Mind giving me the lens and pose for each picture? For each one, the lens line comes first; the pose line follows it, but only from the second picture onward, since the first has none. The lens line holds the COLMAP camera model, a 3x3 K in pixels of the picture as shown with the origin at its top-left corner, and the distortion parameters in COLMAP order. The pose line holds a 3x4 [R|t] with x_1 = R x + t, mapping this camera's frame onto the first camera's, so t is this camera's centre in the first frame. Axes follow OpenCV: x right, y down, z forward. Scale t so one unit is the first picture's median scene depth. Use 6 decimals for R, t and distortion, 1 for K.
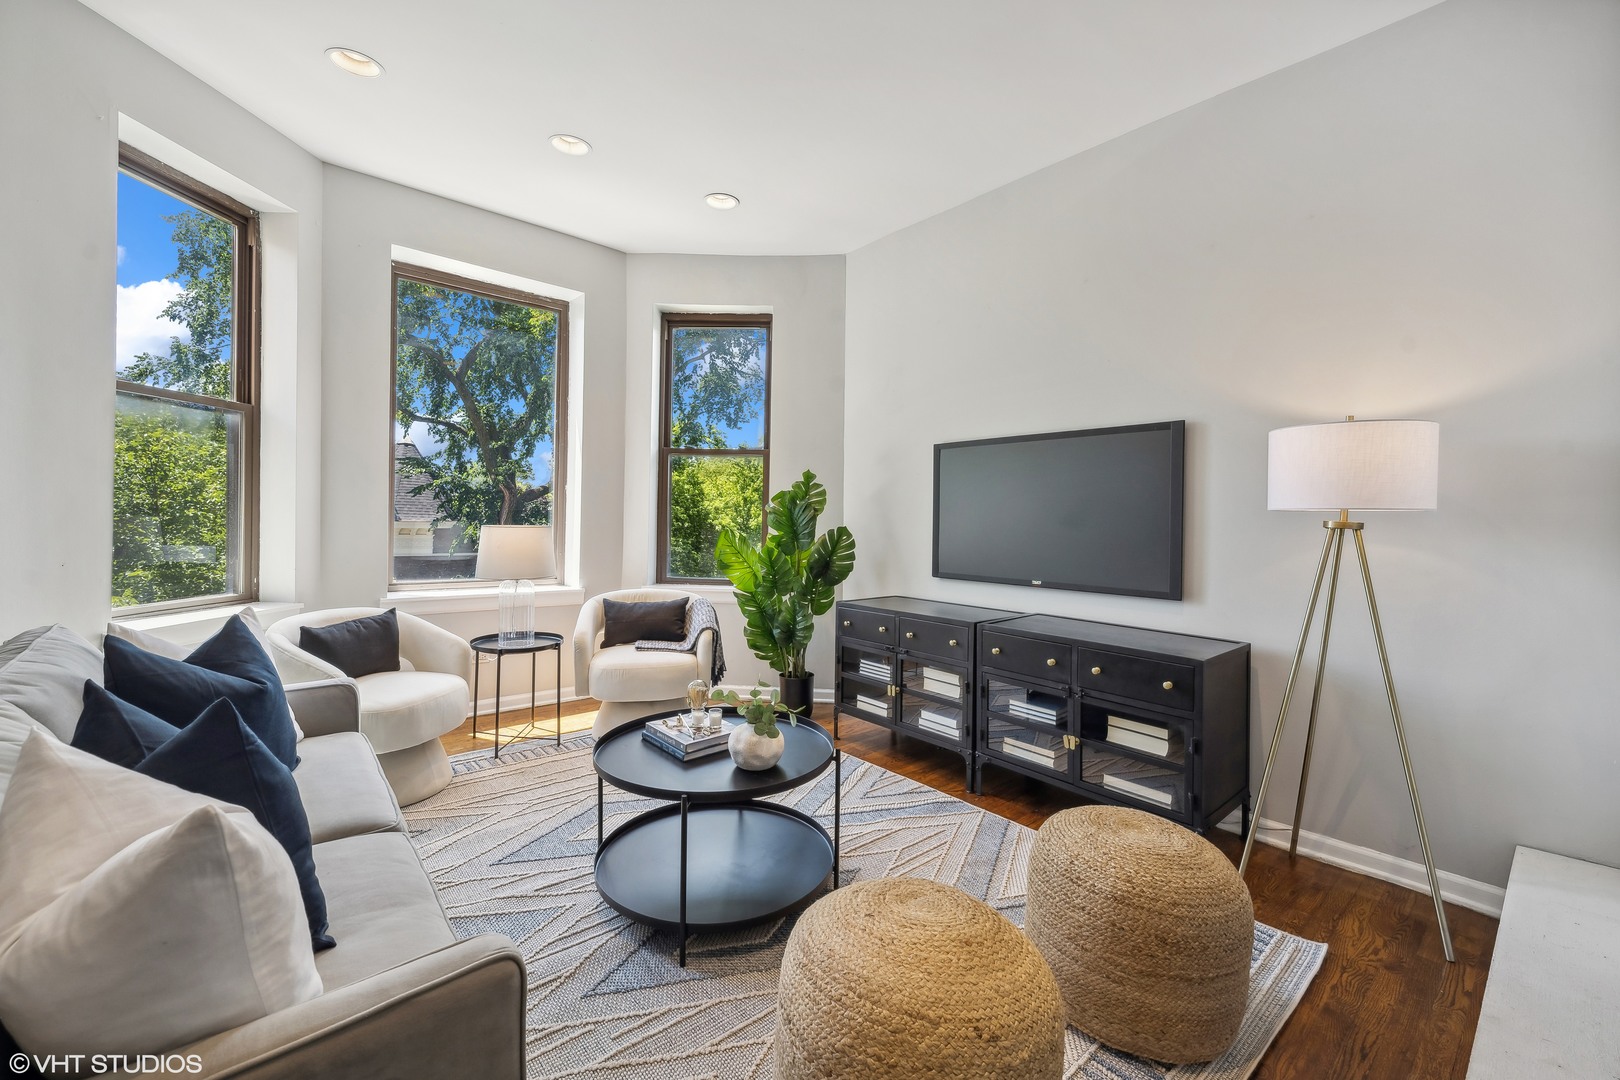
lens RADIAL K [[647.5, 0, 793.5], [0, 647.5, 527.5], [0, 0, 1]] dist [-0.002308, 0.000314]
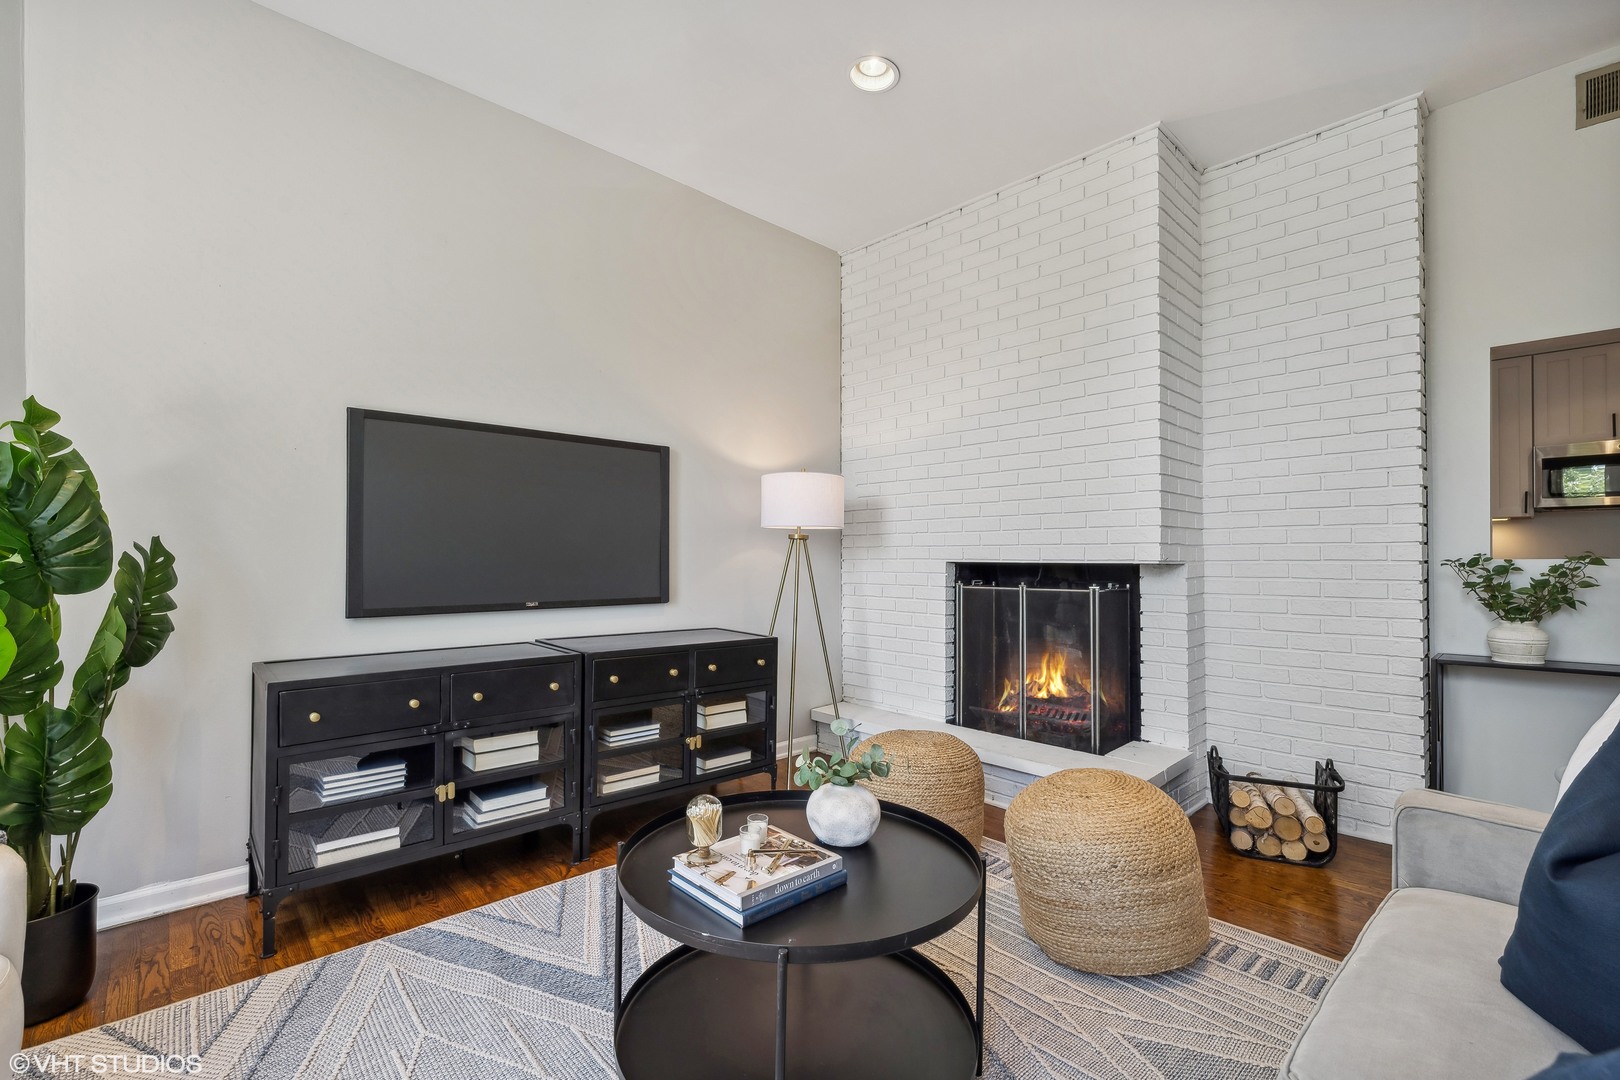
lens RADIAL K [[699.3, 0, 798.9], [0, 699.3, 547.1], [0, 0, 1]] dist [-0.002969, -0.000235]
pose [[-0.032045, -0.010693, 0.999429, -0.565187], [0.000349, 0.999943, 0.010710, 0.000464], [-0.999486, 0.000692, -0.032039, 0.687394]]
